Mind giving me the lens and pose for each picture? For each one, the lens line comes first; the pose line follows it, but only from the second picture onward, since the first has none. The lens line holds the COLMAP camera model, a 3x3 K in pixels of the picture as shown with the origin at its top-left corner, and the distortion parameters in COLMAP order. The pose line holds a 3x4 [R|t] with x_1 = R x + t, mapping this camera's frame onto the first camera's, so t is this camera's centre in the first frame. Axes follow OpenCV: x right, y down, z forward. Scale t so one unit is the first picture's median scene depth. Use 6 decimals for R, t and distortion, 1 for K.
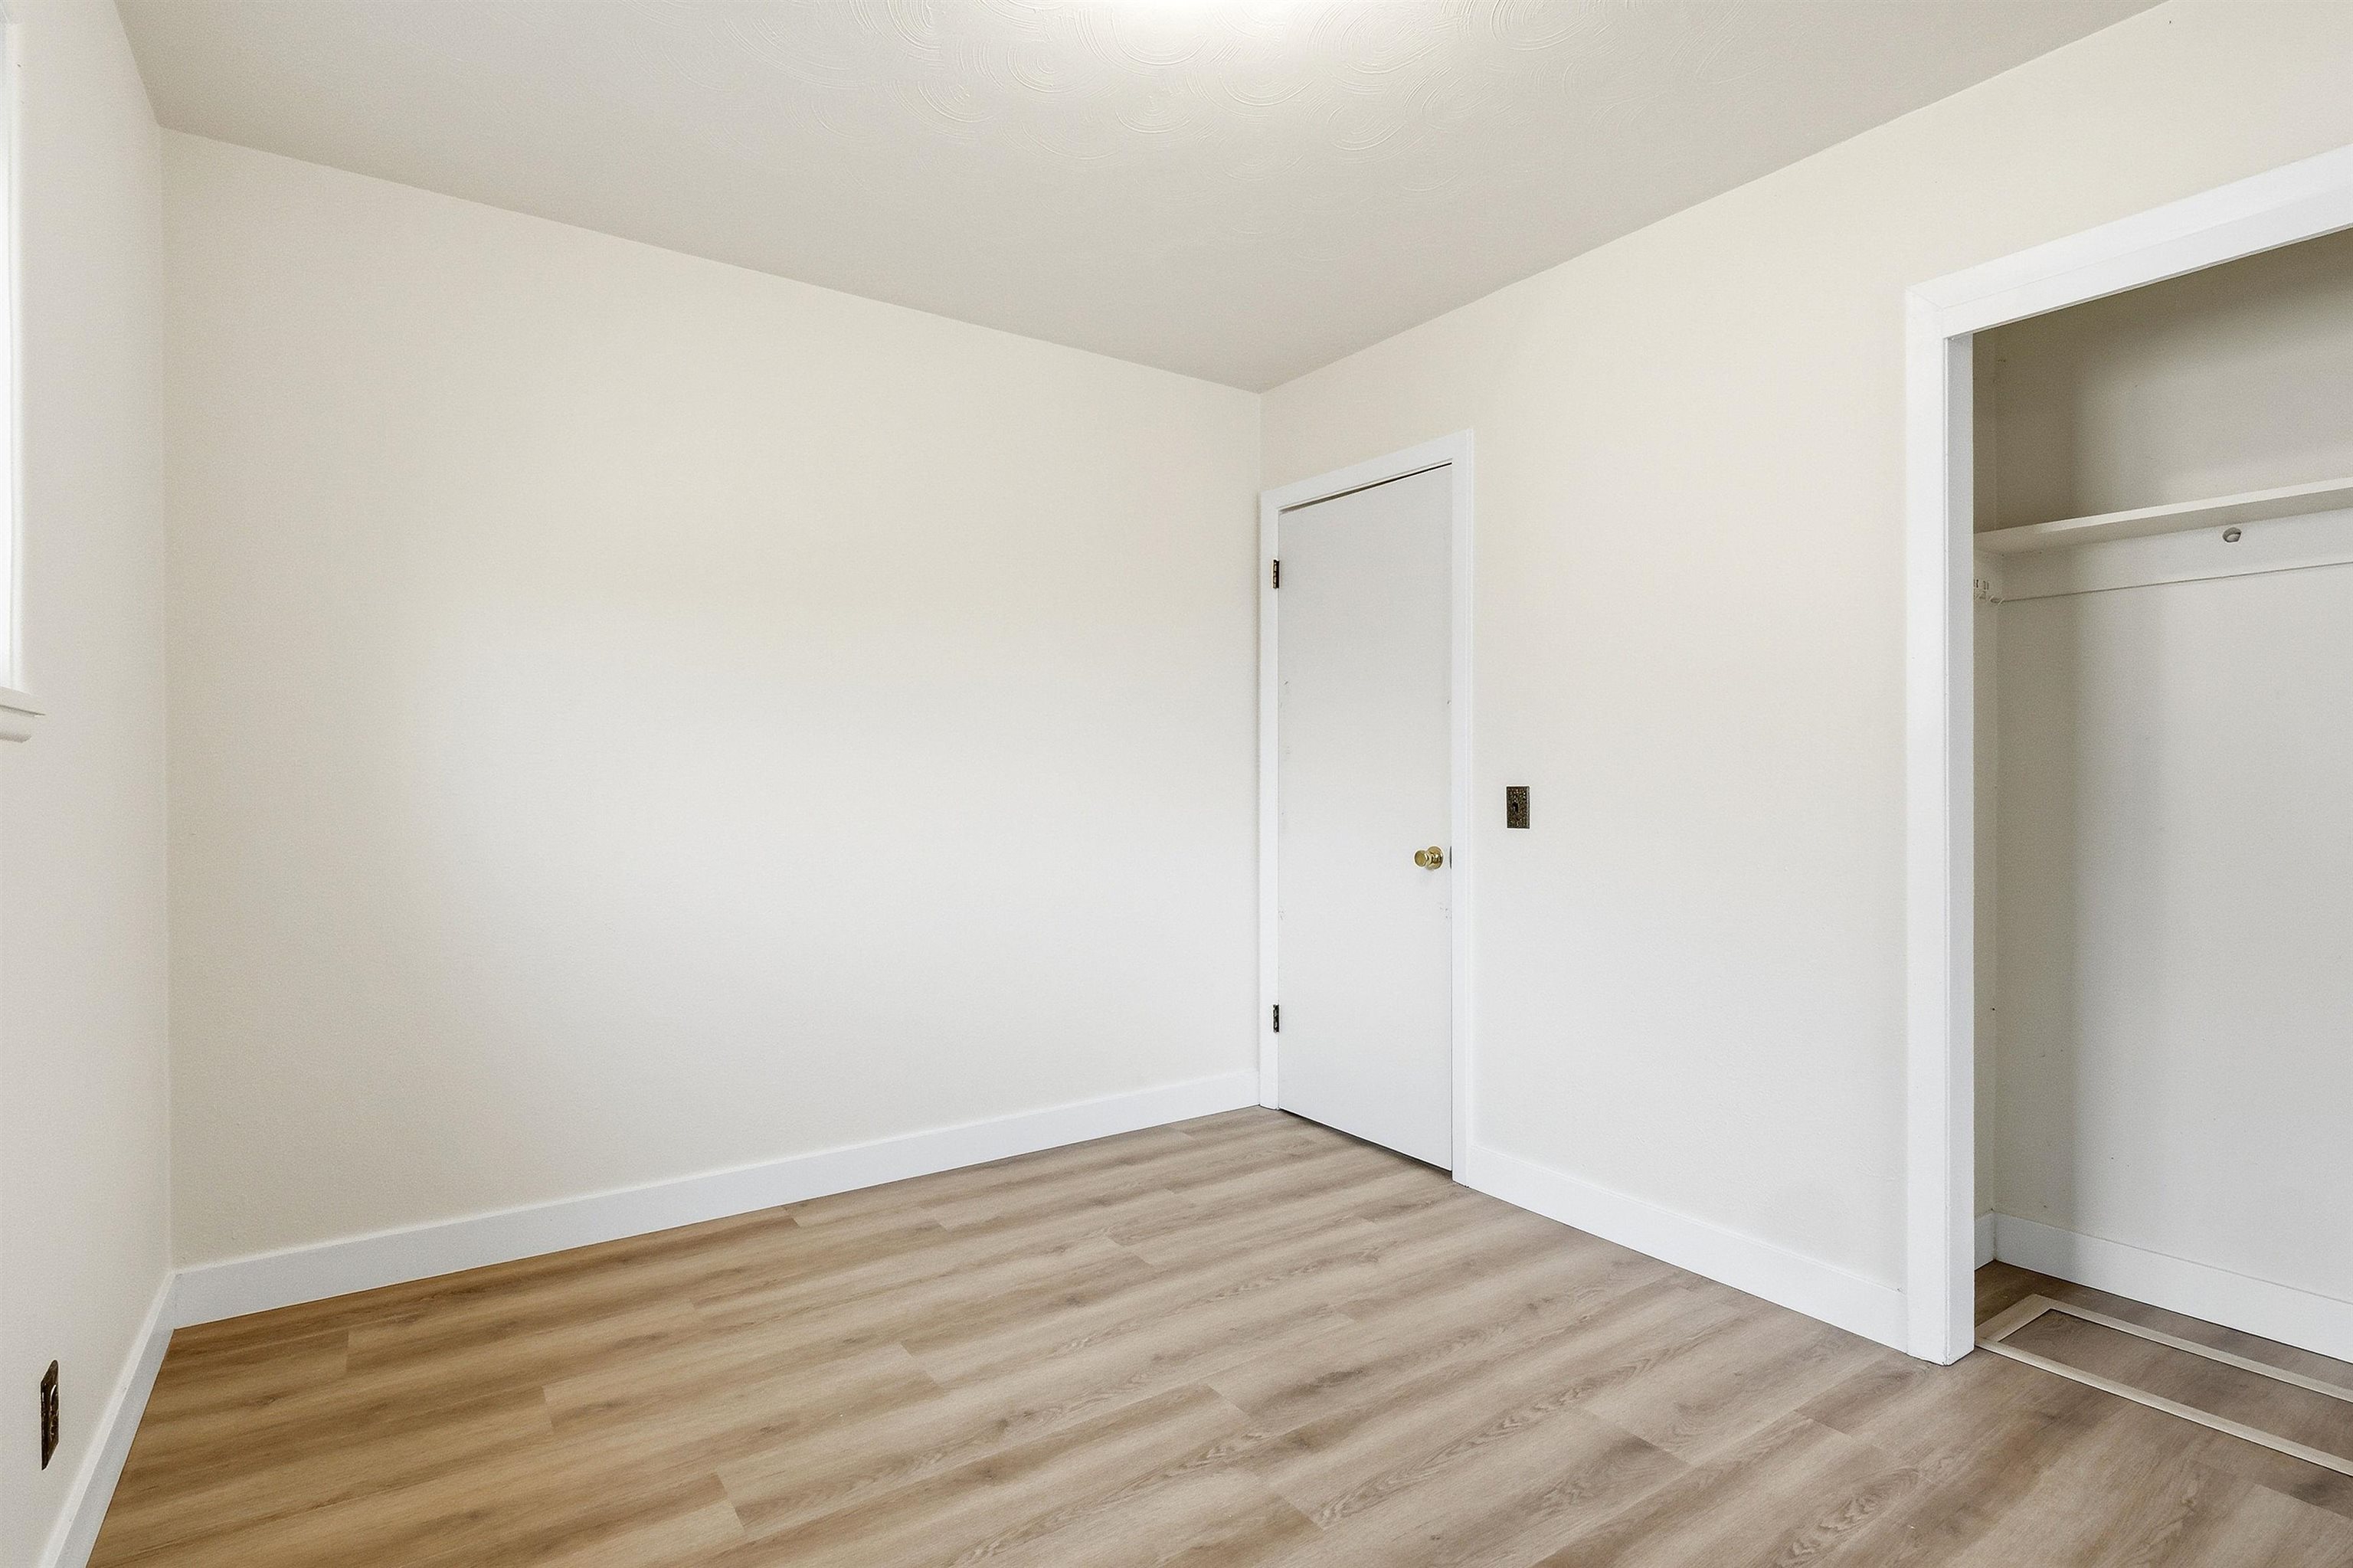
lens RADIAL K [[1135.8, 0, 1168.8], [0, 1135.8, 790.2], [0, 0, 1]] dist [0.007559, -0.005119]
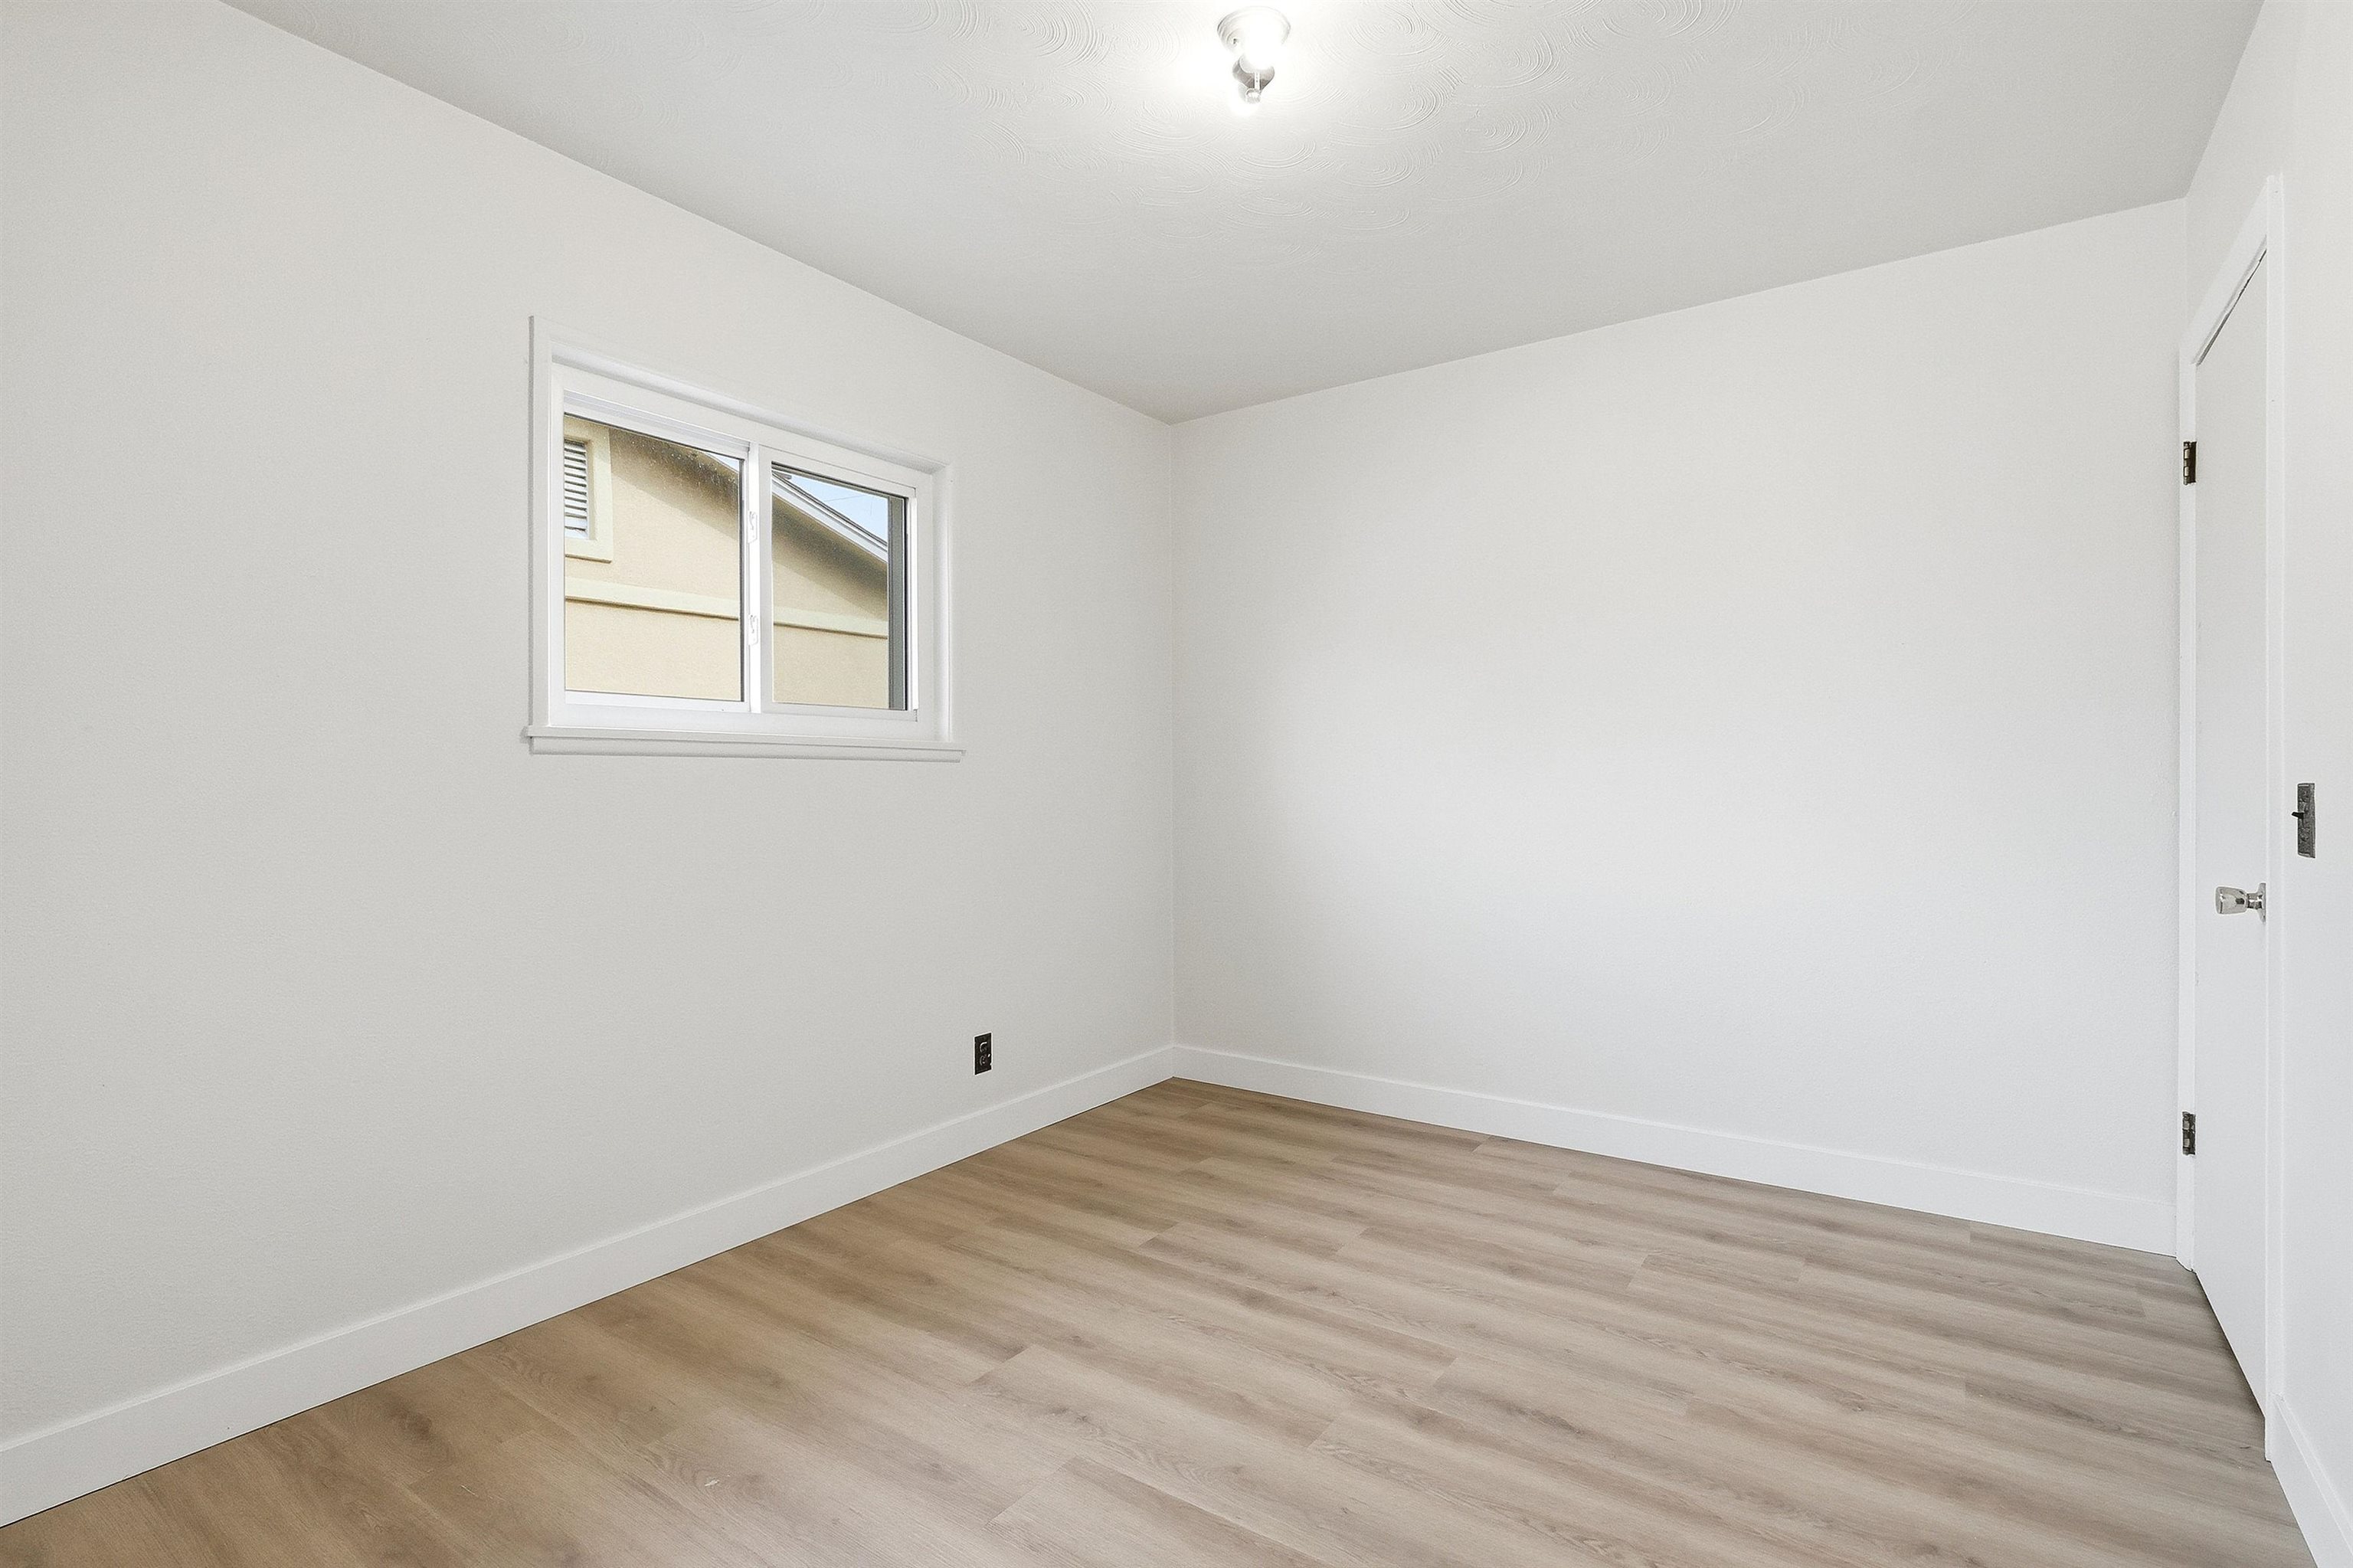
lens RADIAL K [[1135.8, 0, 1182.4], [0, 1135.8, 762.0], [0, 0, 1]] dist [0.007559, -0.005119]
pose [[0.357937, -0.013952, -0.933641, 0.806843], [-0.006062, 0.999833, -0.017265, 0.001126], [0.933726, 0.011840, 0.357793, 0.341807]]
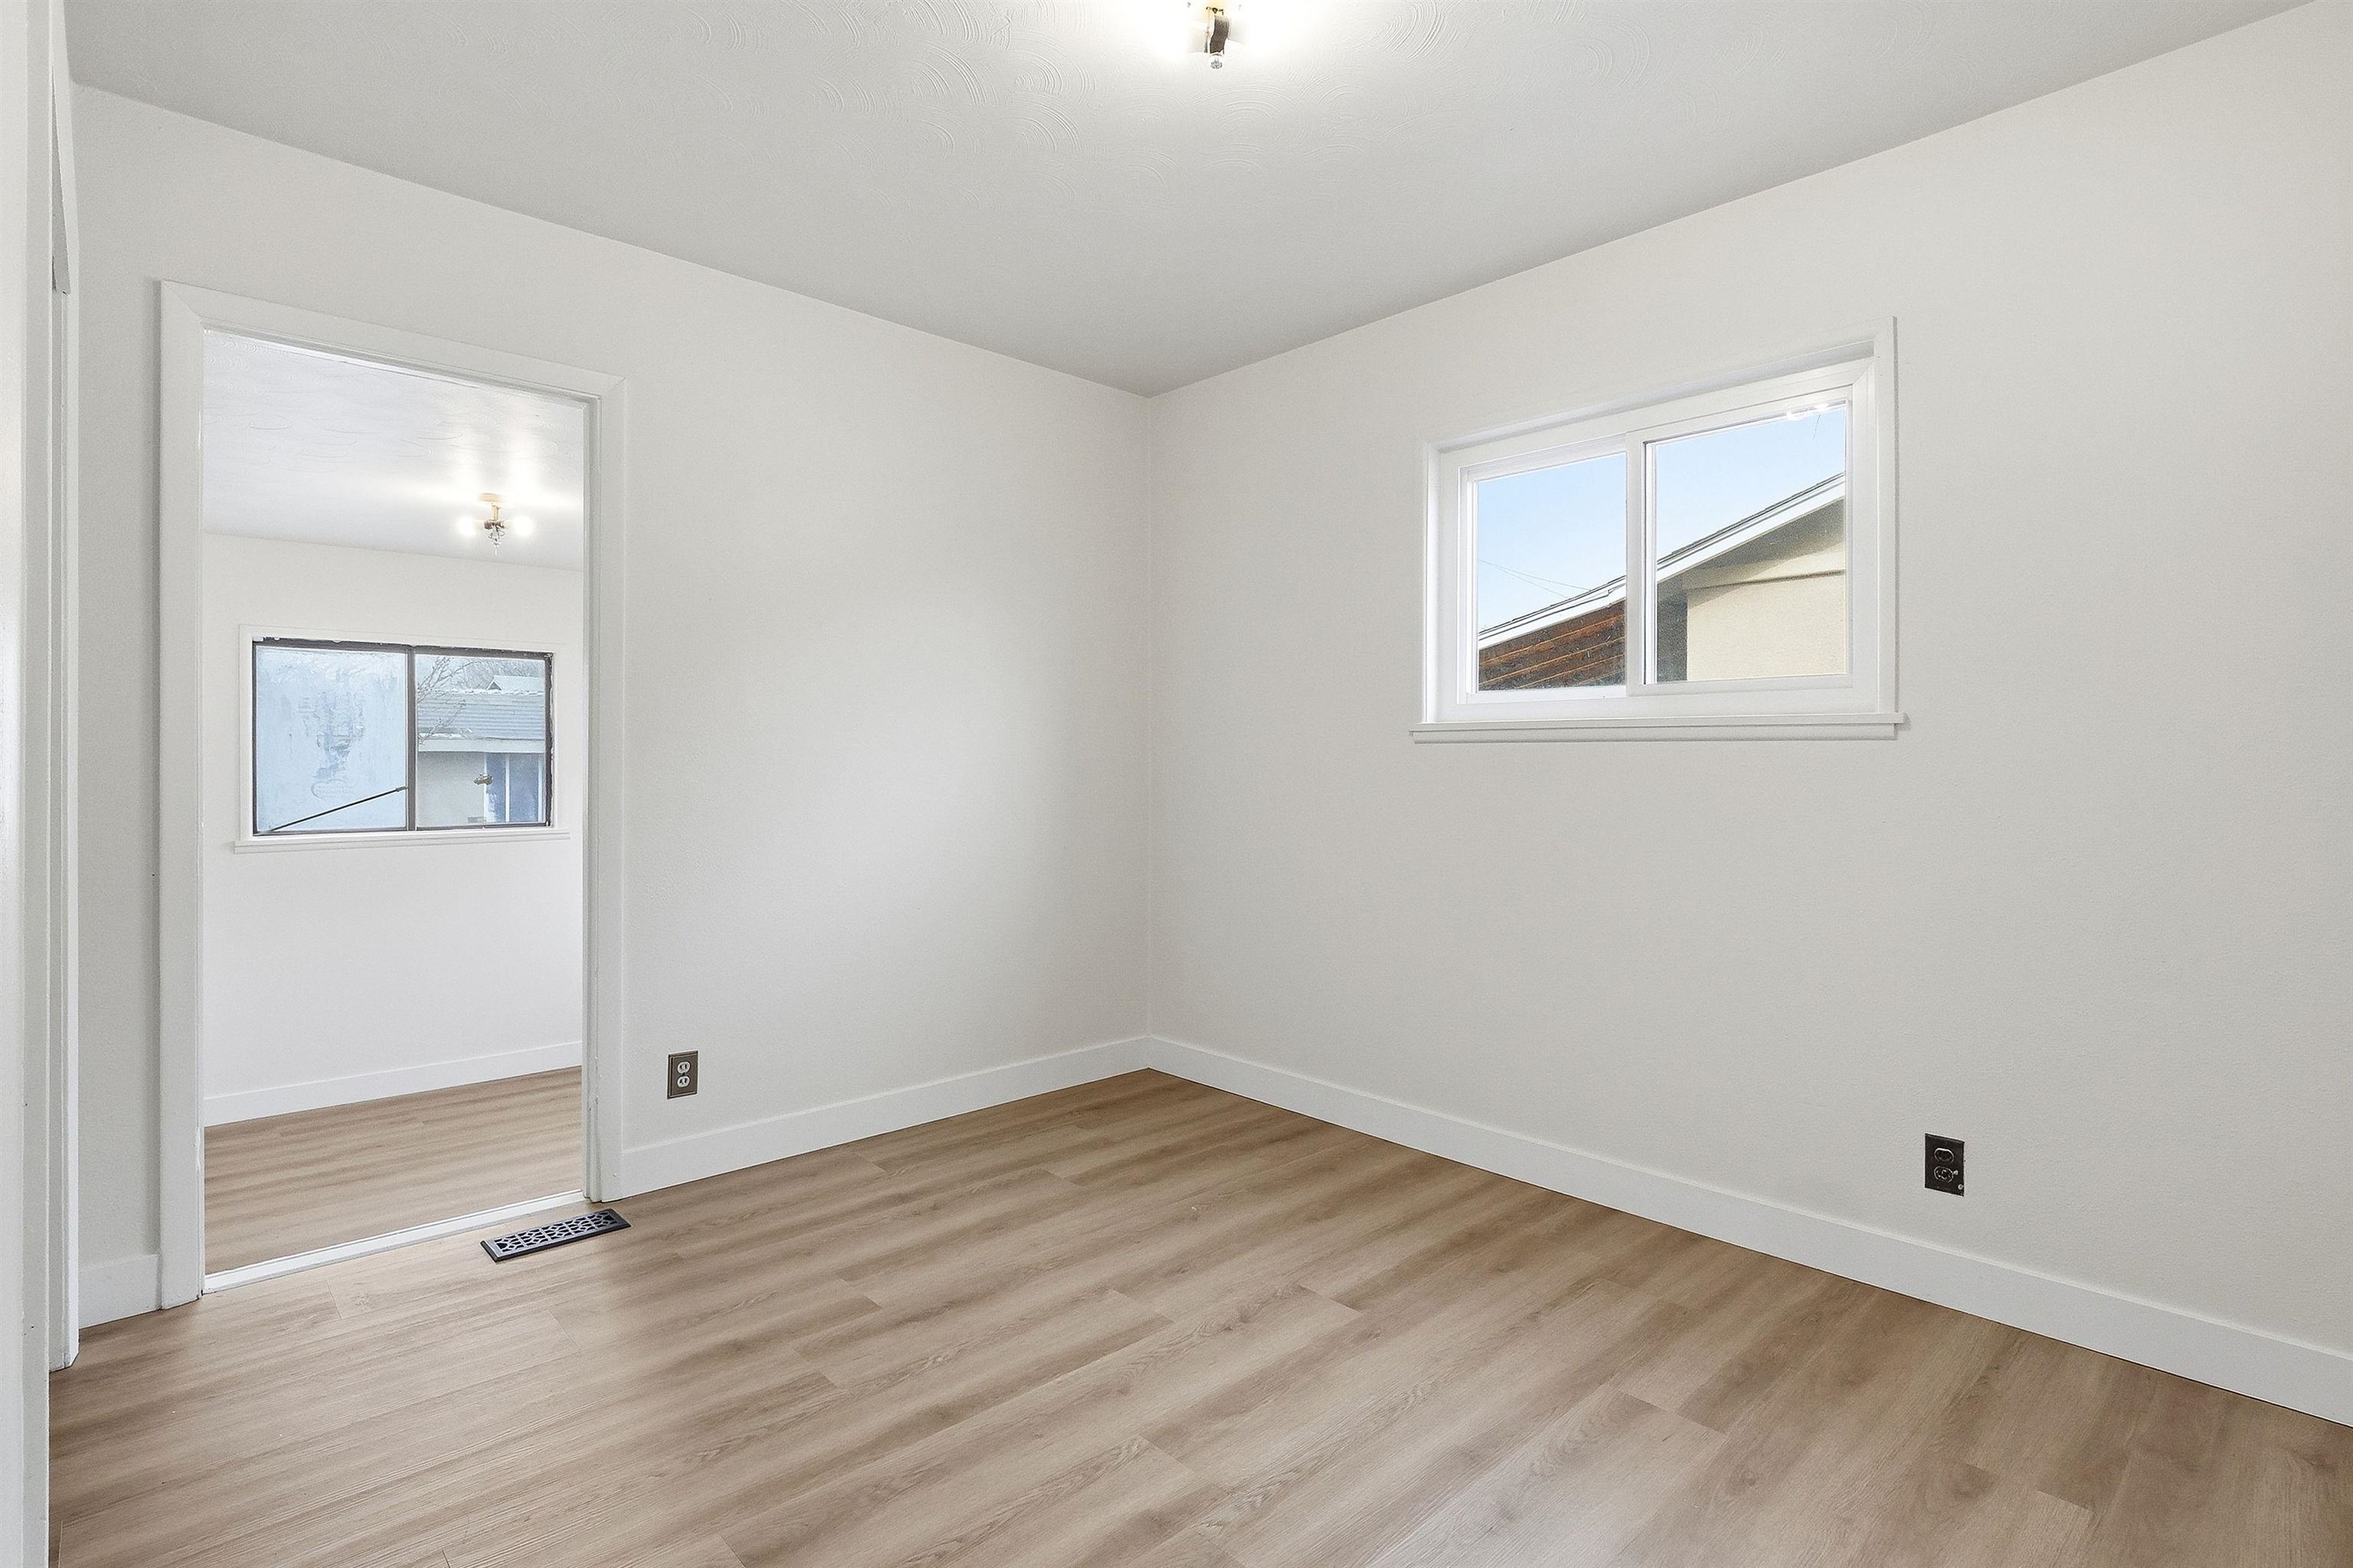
lens RADIAL K [[1135.8, 0, 1165.3], [0, 1135.8, 771.5], [0, 0, 1]] dist [0.007559, -0.005119]
pose [[-0.989801, -0.001427, -0.142449, 0.190425], [-0.003845, 0.999853, 0.016700, -0.010417], [0.142404, 0.017077, -0.989661, 1.483932]]
